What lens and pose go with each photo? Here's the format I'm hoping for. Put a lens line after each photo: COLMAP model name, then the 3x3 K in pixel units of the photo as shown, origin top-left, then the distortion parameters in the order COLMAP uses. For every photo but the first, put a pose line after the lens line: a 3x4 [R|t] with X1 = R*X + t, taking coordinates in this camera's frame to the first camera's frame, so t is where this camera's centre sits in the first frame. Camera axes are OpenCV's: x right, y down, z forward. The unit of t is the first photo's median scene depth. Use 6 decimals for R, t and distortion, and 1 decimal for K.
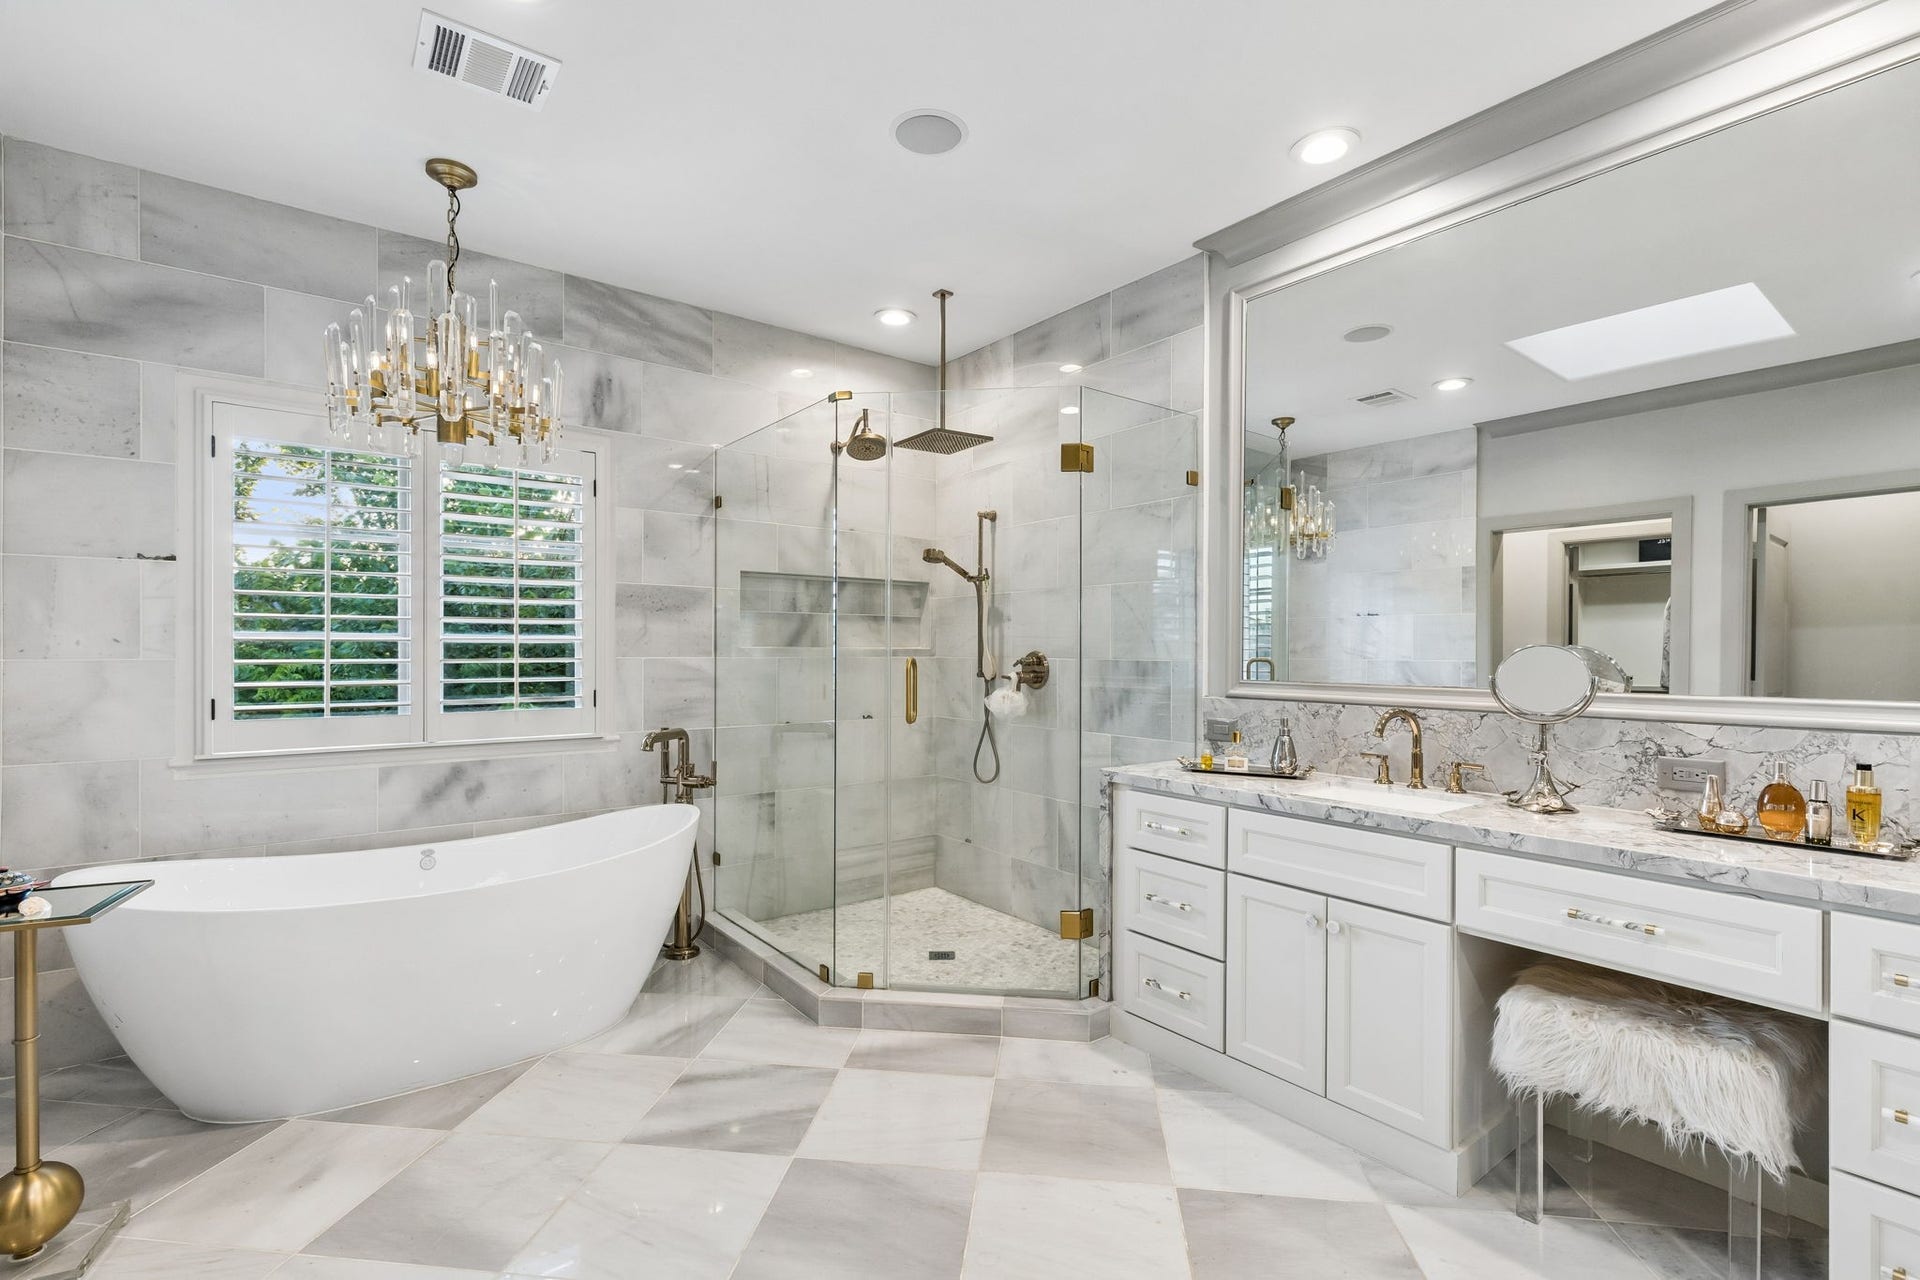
lens RADIAL K [[867.2, 0, 953.5], [0, 867.2, 647.3], [0, 0, 1]] dist [0.004630, -0.001112]
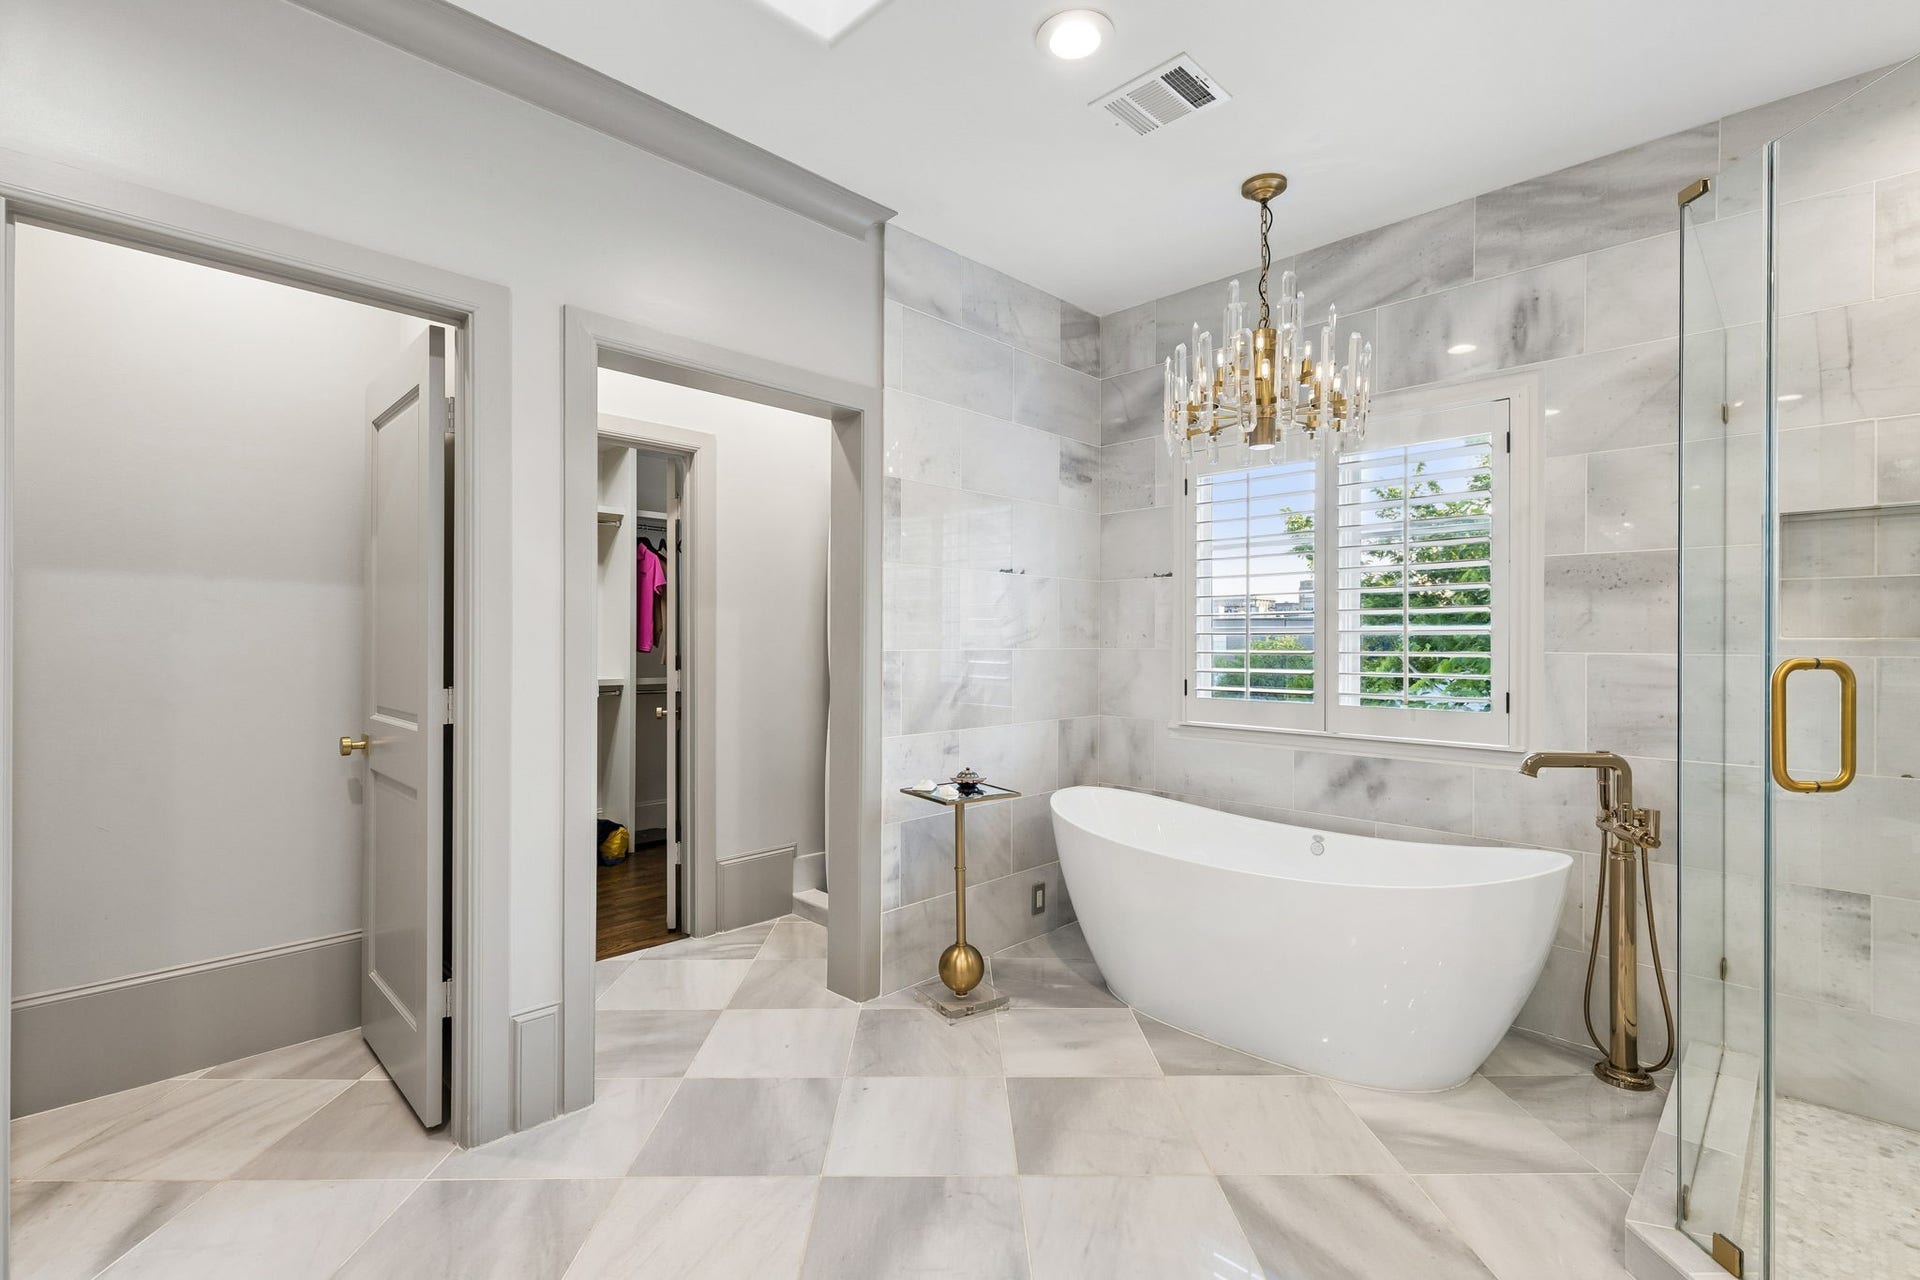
lens RADIAL K [[867.2, 0, 963.5], [0, 867.2, 636.6], [0, 0, 1]] dist [0.004630, -0.001112]
pose [[0.138276, -0.005686, -0.990377, 0.338461], [0.000639, 0.999984, -0.005652, 0.001907], [0.990394, 0.000149, 0.138277, 0.414324]]
